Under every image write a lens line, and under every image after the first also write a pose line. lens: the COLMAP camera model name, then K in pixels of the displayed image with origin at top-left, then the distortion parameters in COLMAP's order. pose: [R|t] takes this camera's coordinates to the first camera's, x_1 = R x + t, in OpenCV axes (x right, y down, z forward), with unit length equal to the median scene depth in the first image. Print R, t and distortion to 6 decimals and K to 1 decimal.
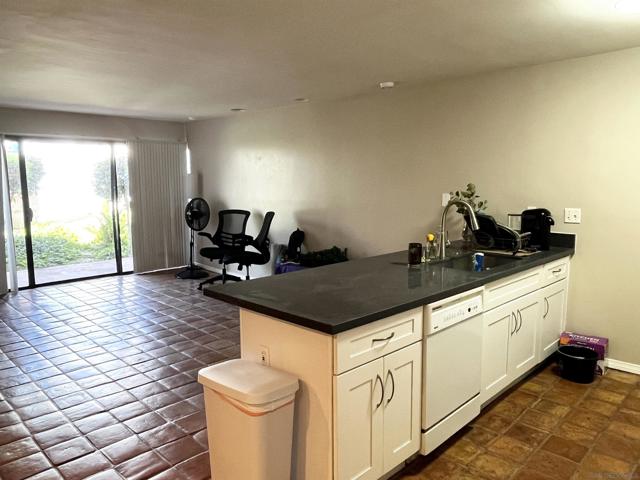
lens RADIAL K [[468.6, 0, 323.8], [0, 468.6, 231.0], [0, 0, 1]] dist [-0.001718, -0.001940]
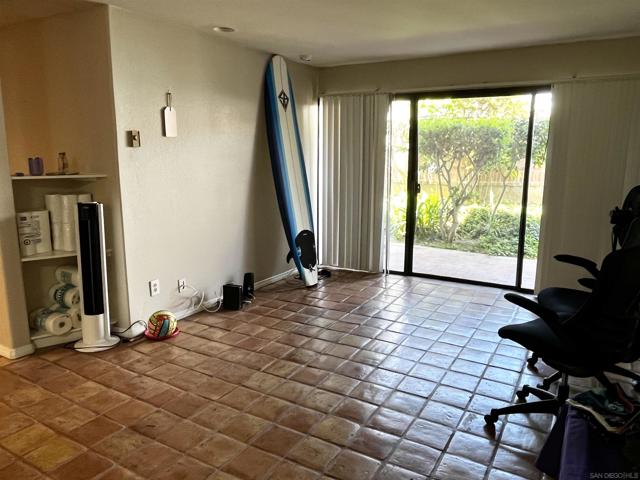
lens RADIAL K [[468.6, 0, 323.8], [0, 468.6, 231.0], [0, 0, 1]] dist [-0.001718, -0.001940]
pose [[0.245547, 0.171604, -0.954075, 0.129539], [-0.113976, 0.982491, 0.147381, -0.061513], [0.962661, 0.072552, 0.260806, 0.591833]]
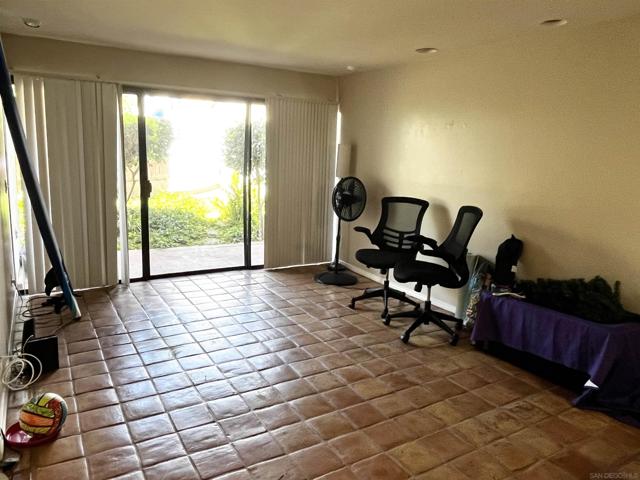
lens RADIAL K [[468.6, 0, 323.8], [0, 468.6, 231.0], [0, 0, 1]] dist [-0.001718, -0.001940]
pose [[0.967984, 0.078381, -0.238461, -0.134418], [-0.066308, 0.996098, 0.058246, -0.027452], [0.242096, -0.040570, 0.969404, 0.281089]]
